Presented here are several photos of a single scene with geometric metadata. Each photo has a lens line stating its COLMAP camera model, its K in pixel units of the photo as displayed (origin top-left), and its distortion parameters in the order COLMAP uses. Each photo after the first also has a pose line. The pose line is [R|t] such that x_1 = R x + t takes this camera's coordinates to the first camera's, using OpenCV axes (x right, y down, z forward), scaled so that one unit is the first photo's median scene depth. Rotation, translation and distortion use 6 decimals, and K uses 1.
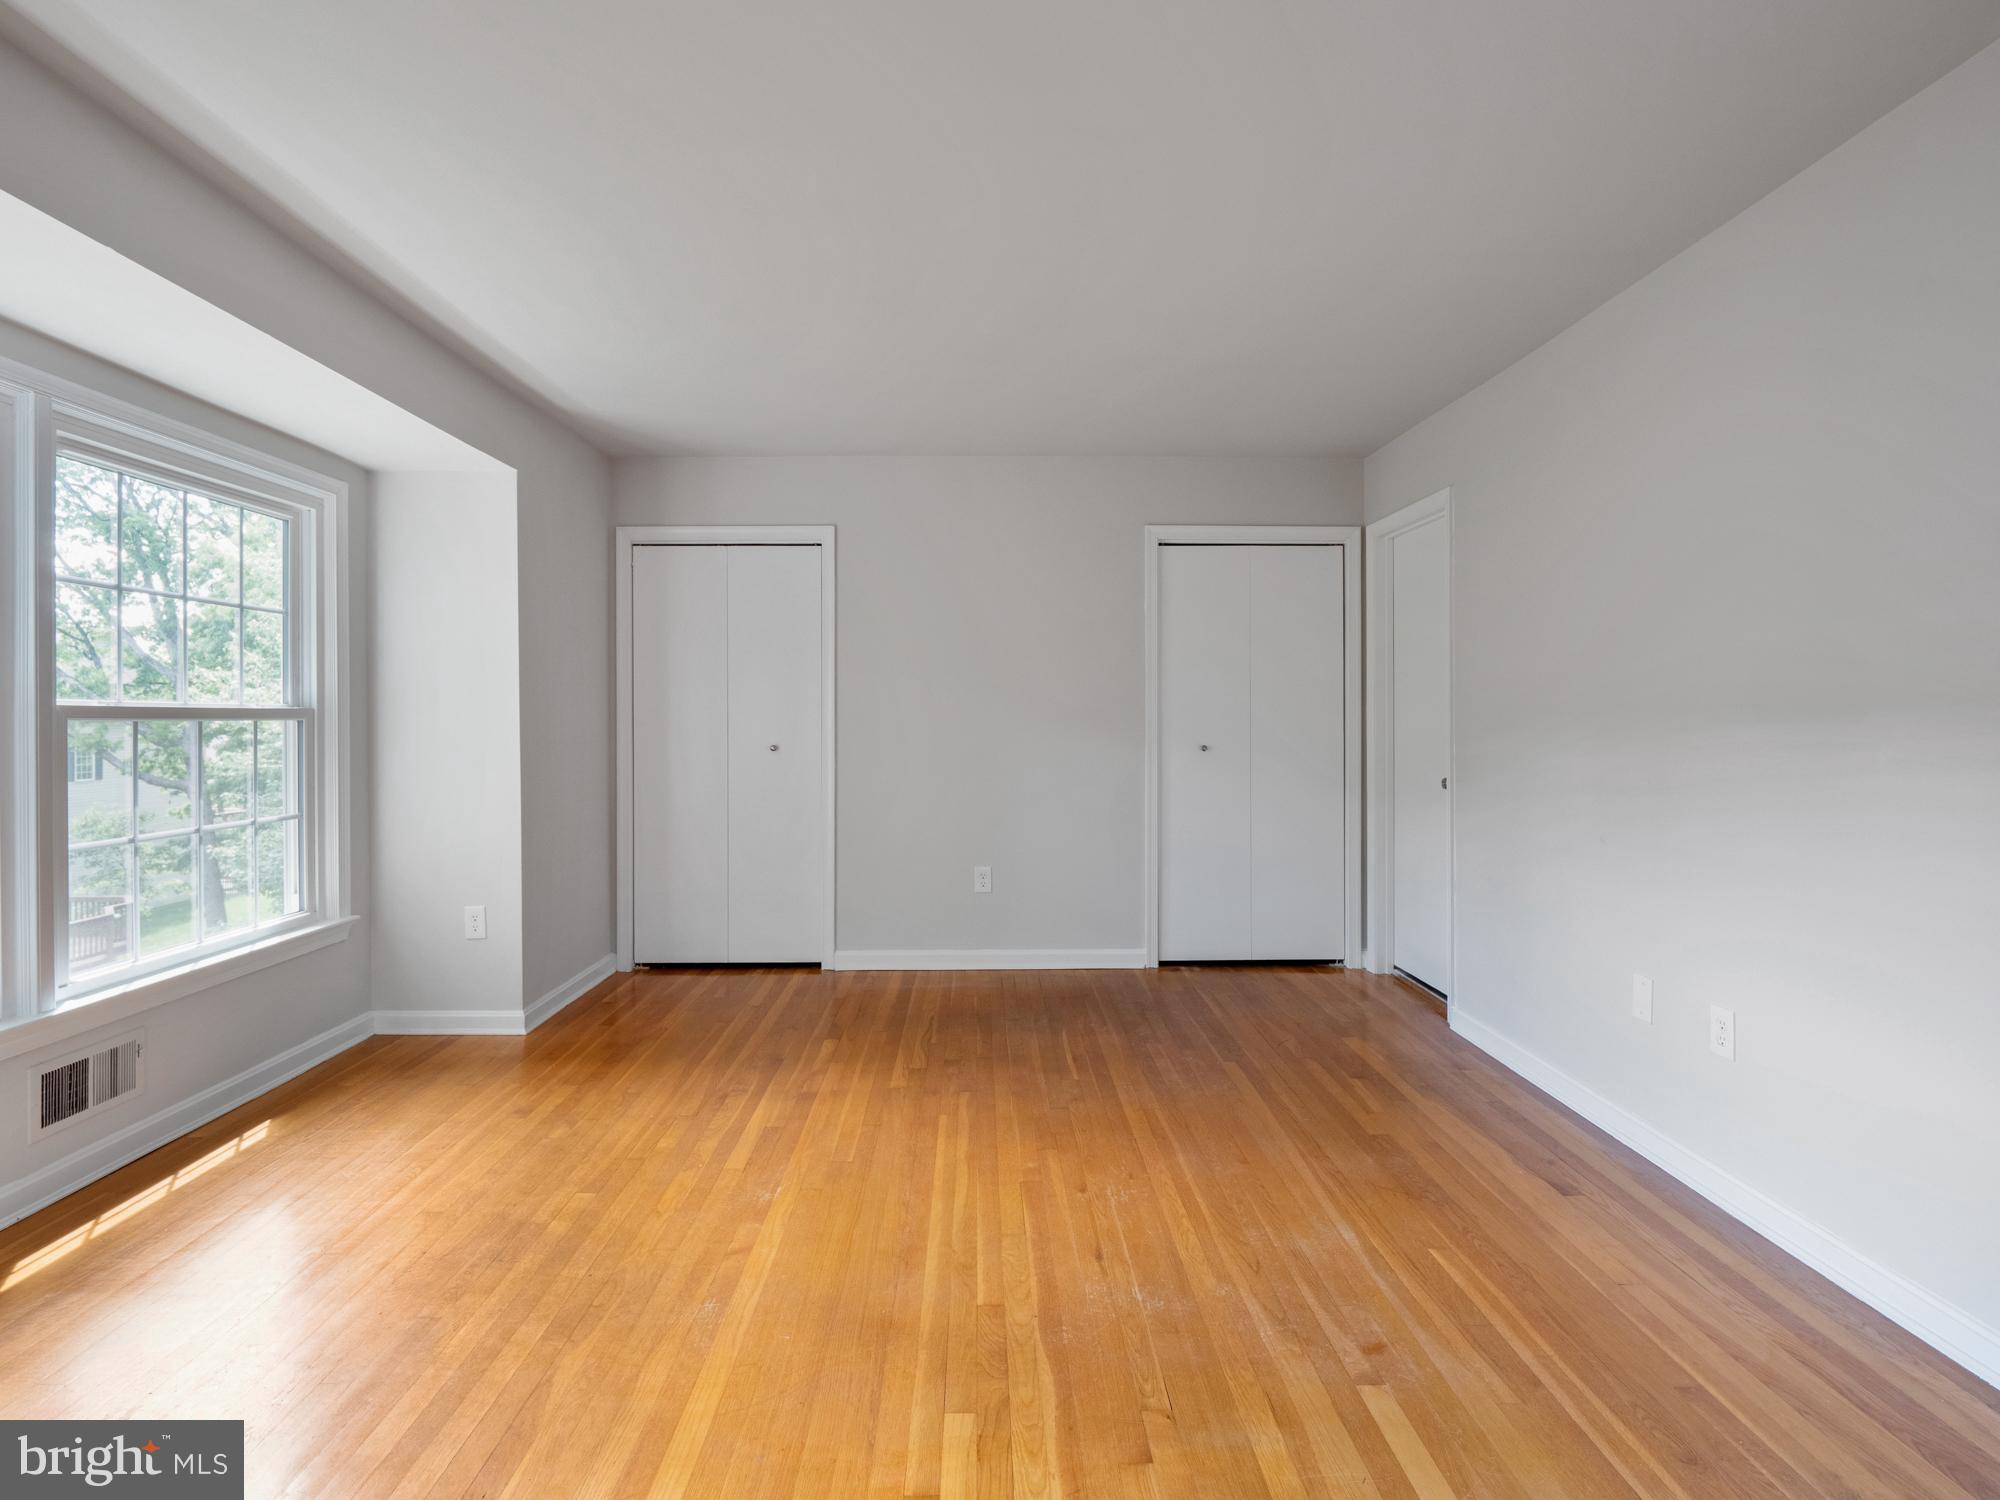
lens RADIAL K [[993.9, 0, 1000.0], [0, 993.9, 750.0], [0, 0, 1]] dist [0.011328, -0.023496]
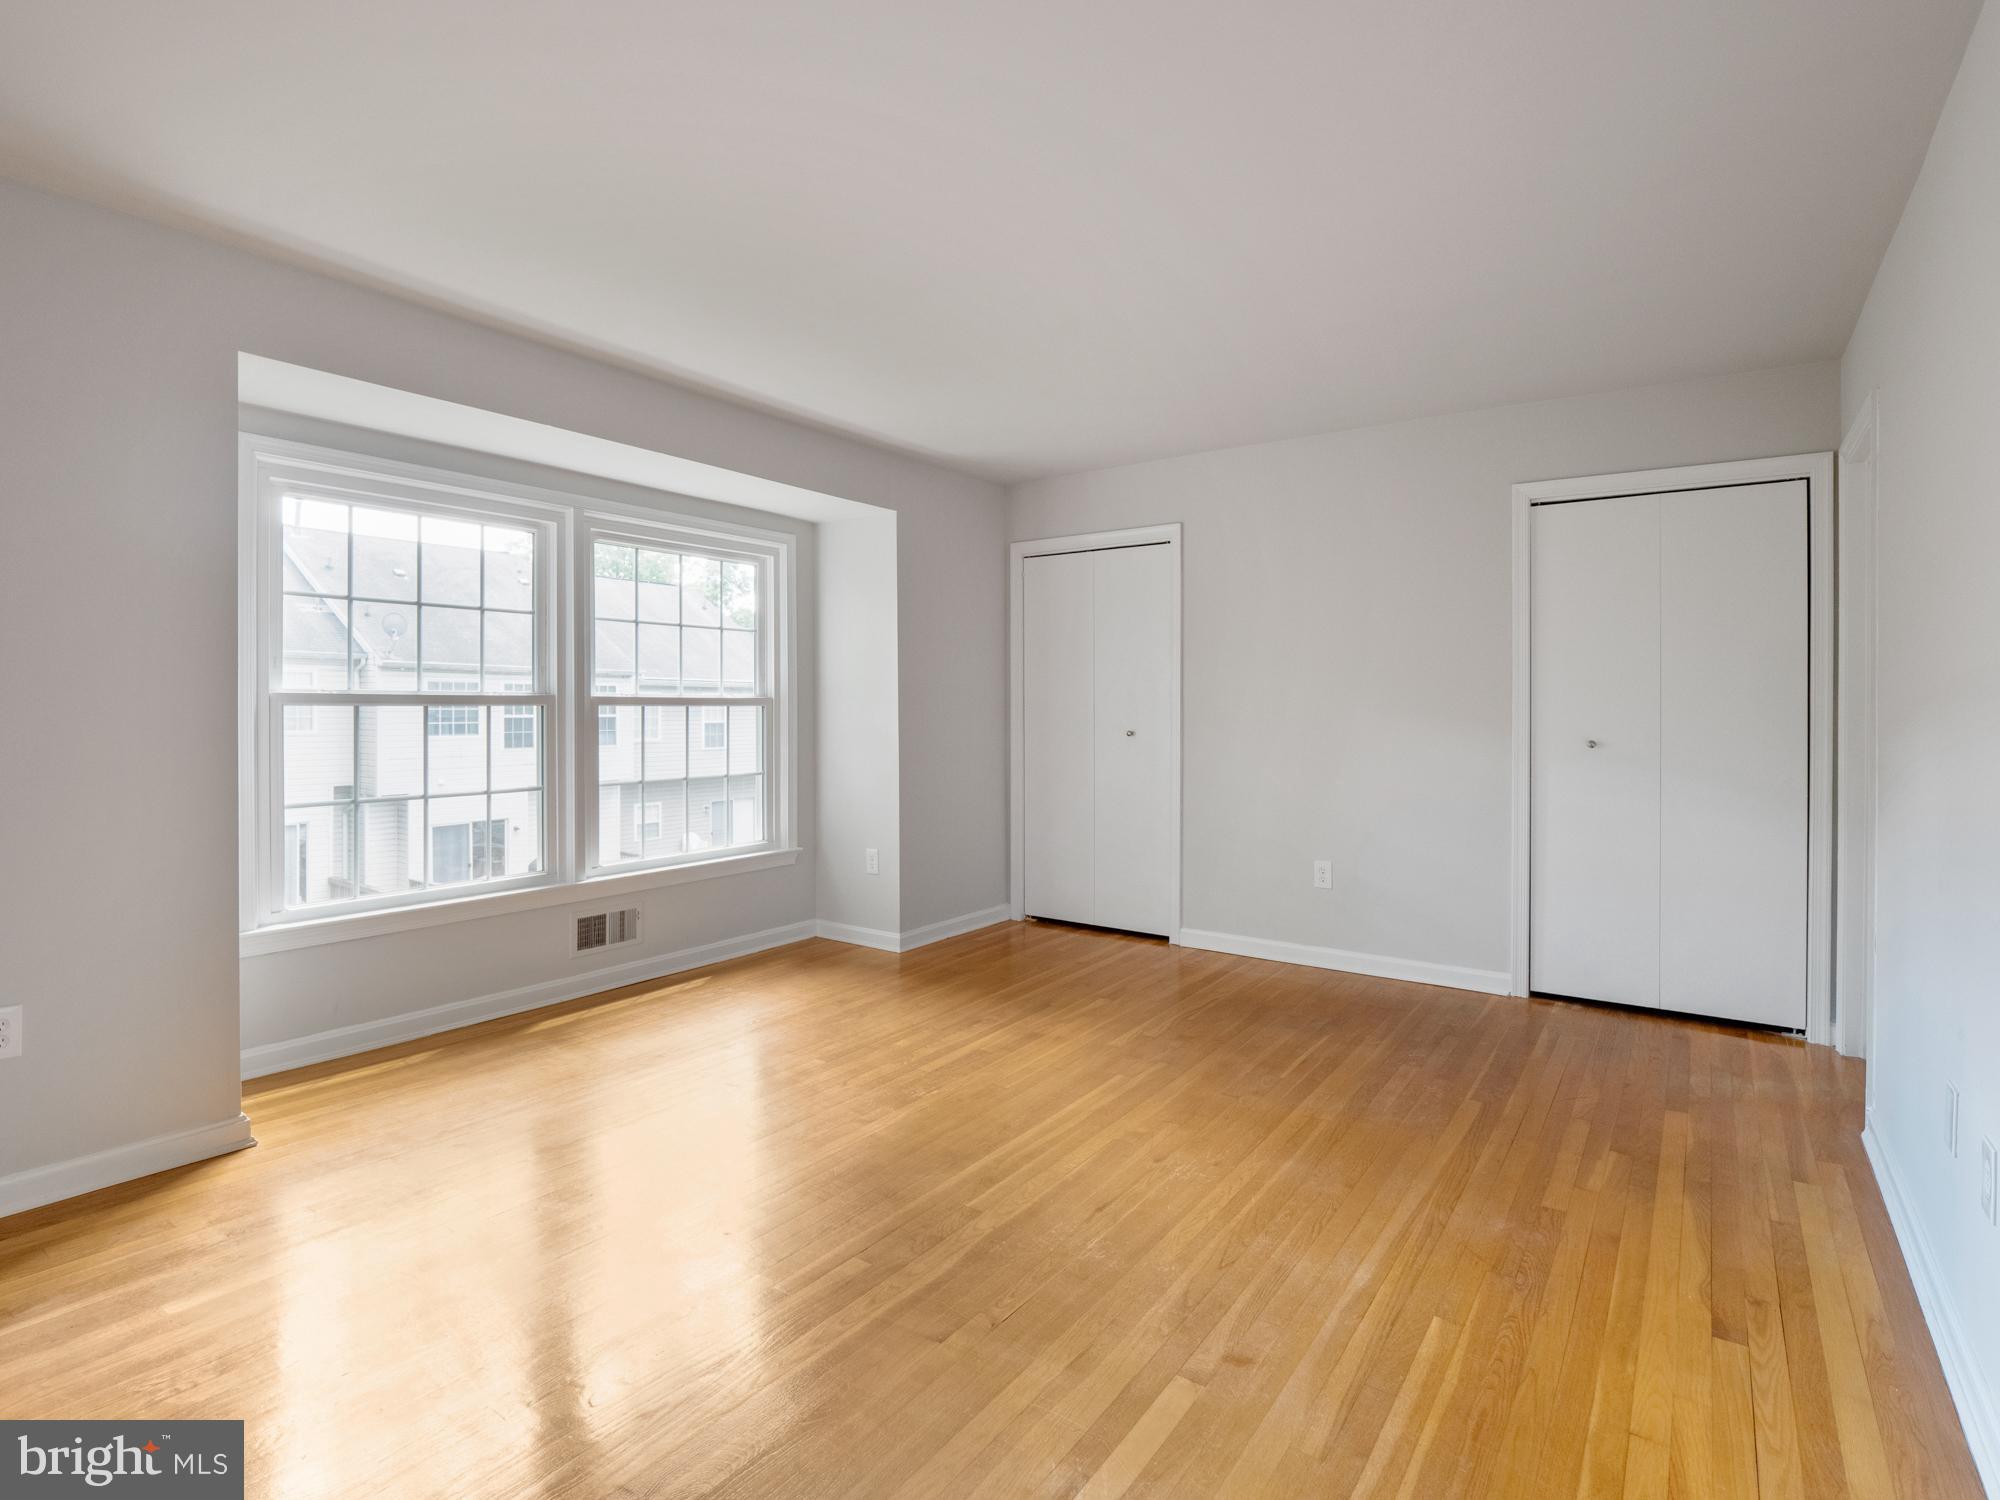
lens RADIAL K [[998.9, 0, 992.4], [0, 998.9, 756.4], [0, 0, 1]] dist [-0.014696, -0.000259]
pose [[0.801620, 0.033922, -0.596870, 0.441617], [-0.023091, 0.999401, 0.025787, -0.002361], [0.597387, -0.006889, 0.801923, 0.051325]]
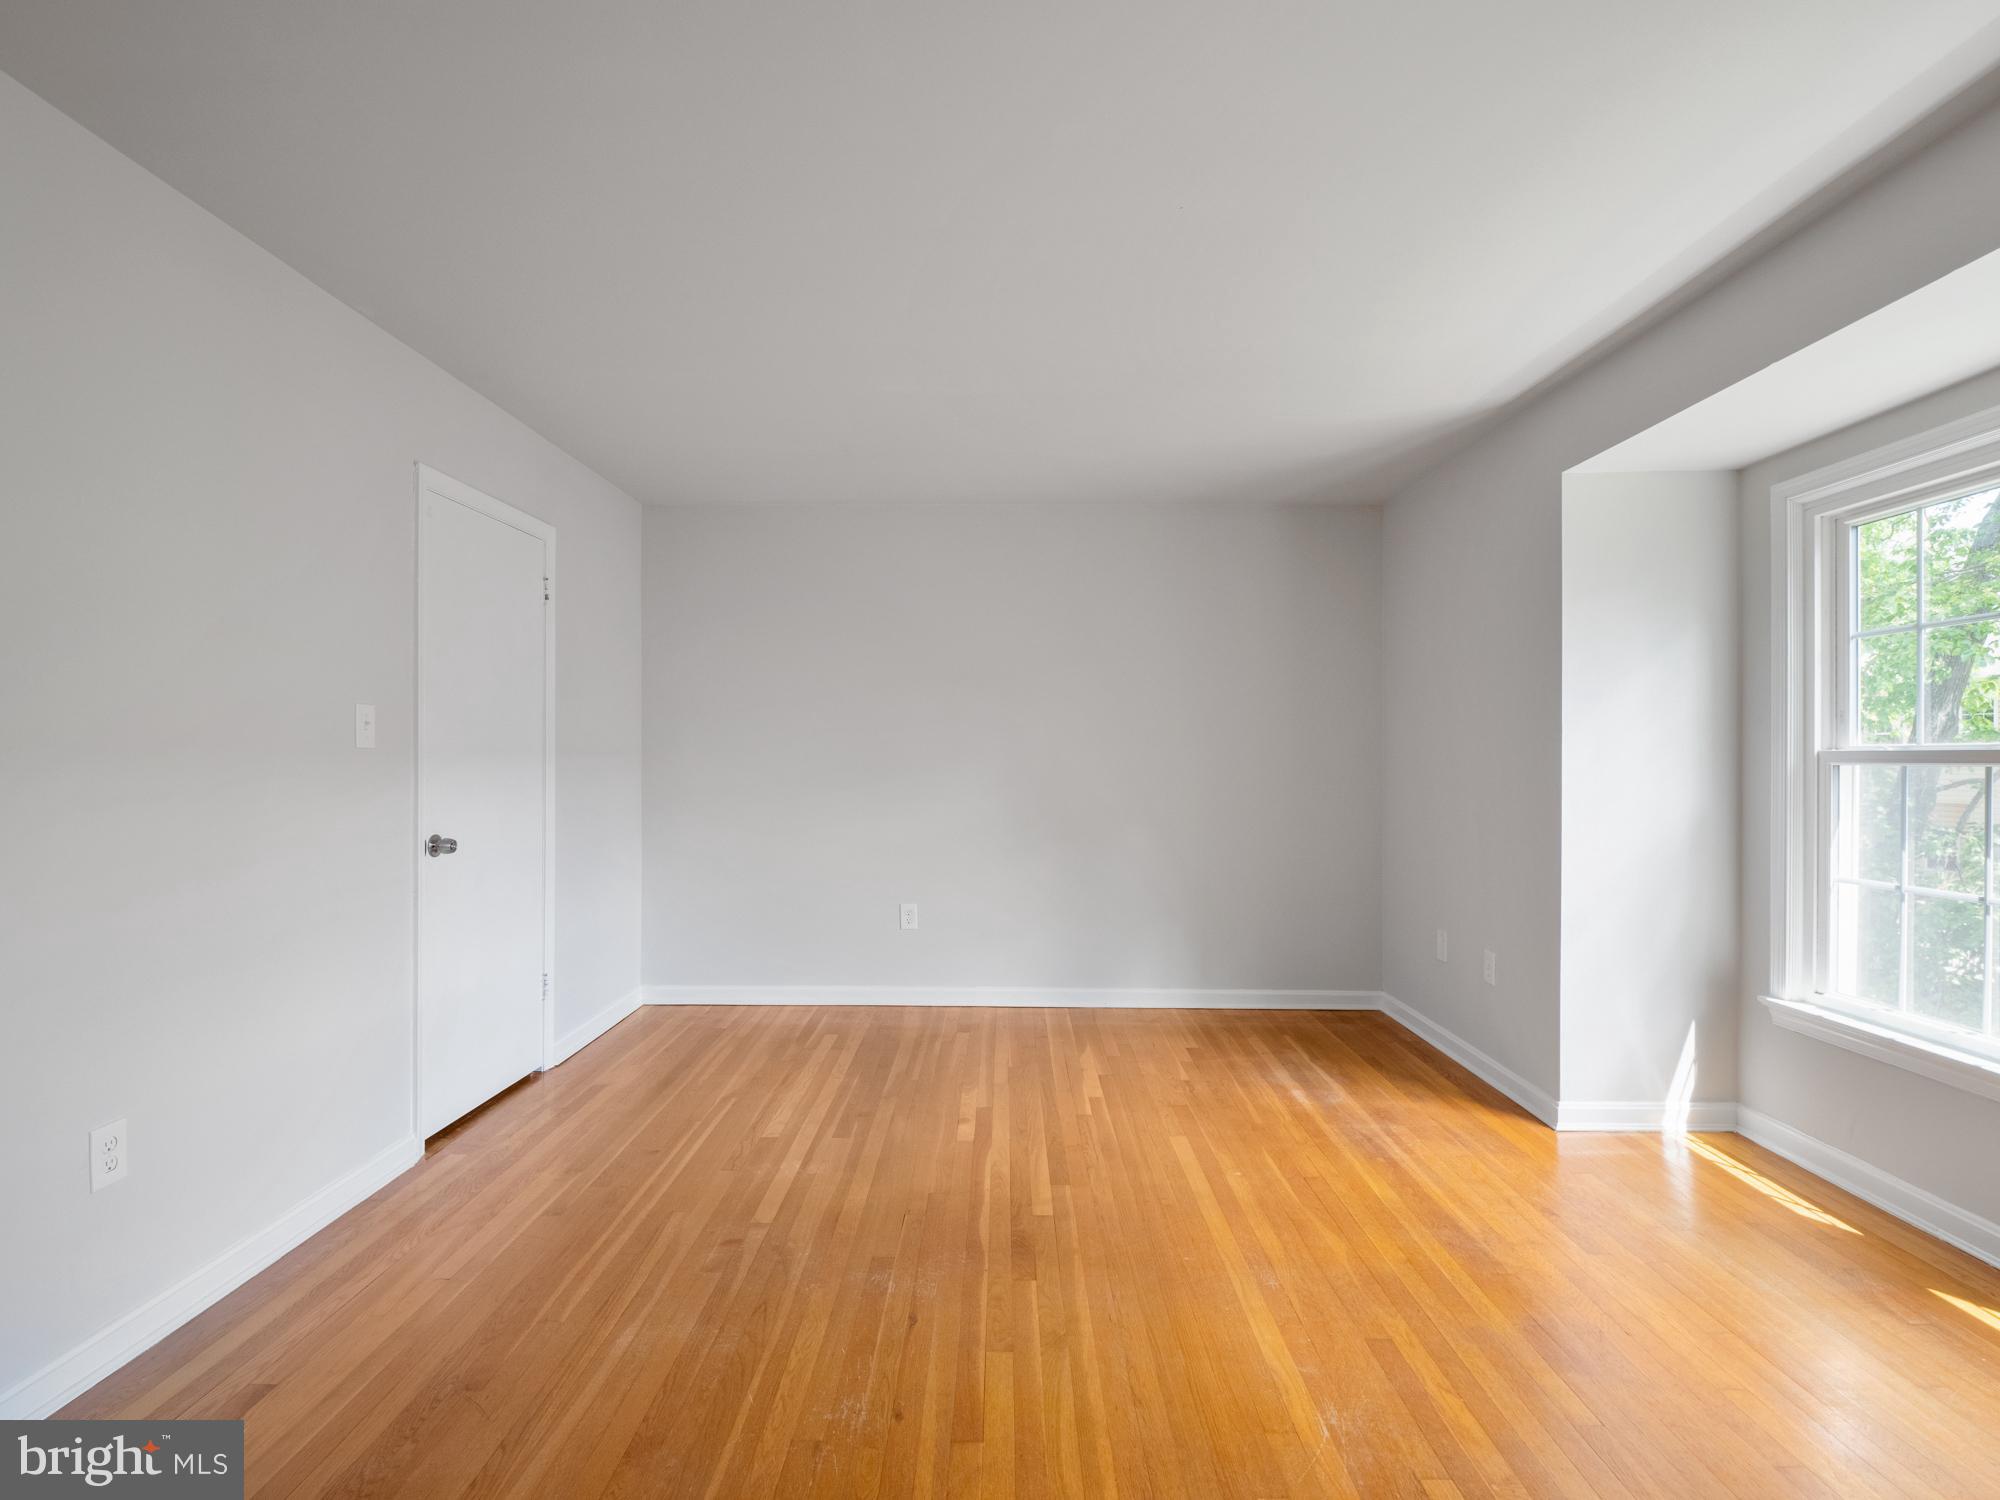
lens RADIAL K [[998.9, 0, 992.4], [0, 998.9, 756.4], [0, 0, 1]] dist [-0.014696, -0.000259]
pose [[-0.999350, 0.000342, 0.036056, -0.009060], [0.001165, 0.999739, 0.022824, -0.041352], [-0.036039, 0.022851, -0.999089, 1.361950]]
